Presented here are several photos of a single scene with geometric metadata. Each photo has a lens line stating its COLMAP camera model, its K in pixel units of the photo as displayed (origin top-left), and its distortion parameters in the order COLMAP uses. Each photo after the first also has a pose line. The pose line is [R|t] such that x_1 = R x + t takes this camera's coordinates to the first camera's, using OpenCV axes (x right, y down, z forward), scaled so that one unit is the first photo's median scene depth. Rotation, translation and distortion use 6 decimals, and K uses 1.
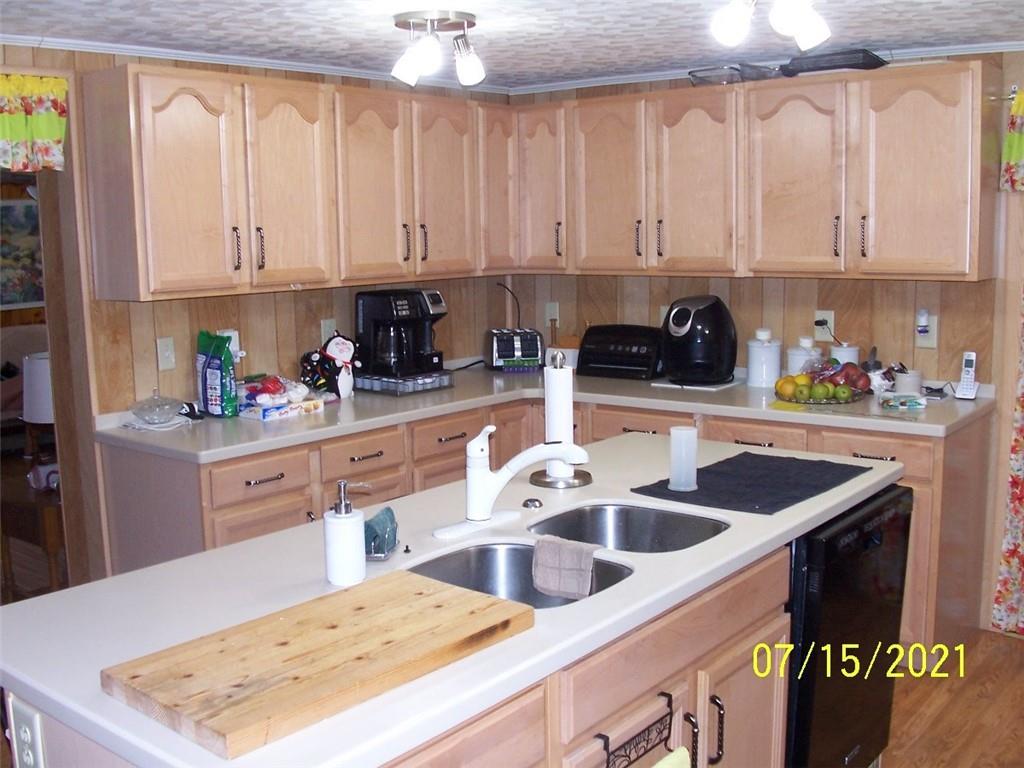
lens RADIAL K [[1080.5, 0, 512.2], [0, 1080.5, 382.6], [0, 0, 1]] dist [-0.114638, 0.000000]
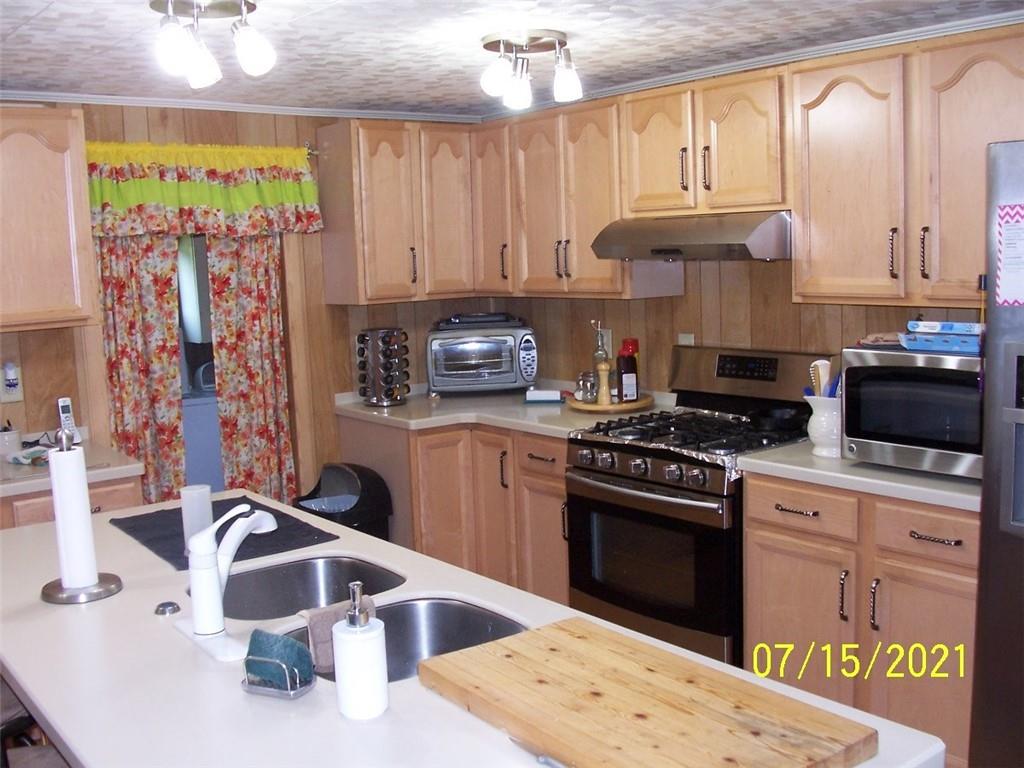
lens RADIAL K [[1080.5, 0, 513.9], [0, 1080.5, 390.4], [0, 0, 1]] dist [-0.114638, 0.000000]
pose [[0.226142, -0.119491, 0.966738, -0.933261], [0.173138, 0.981576, 0.080824, -0.093106], [-0.958584, 0.149102, 0.242664, 0.754741]]
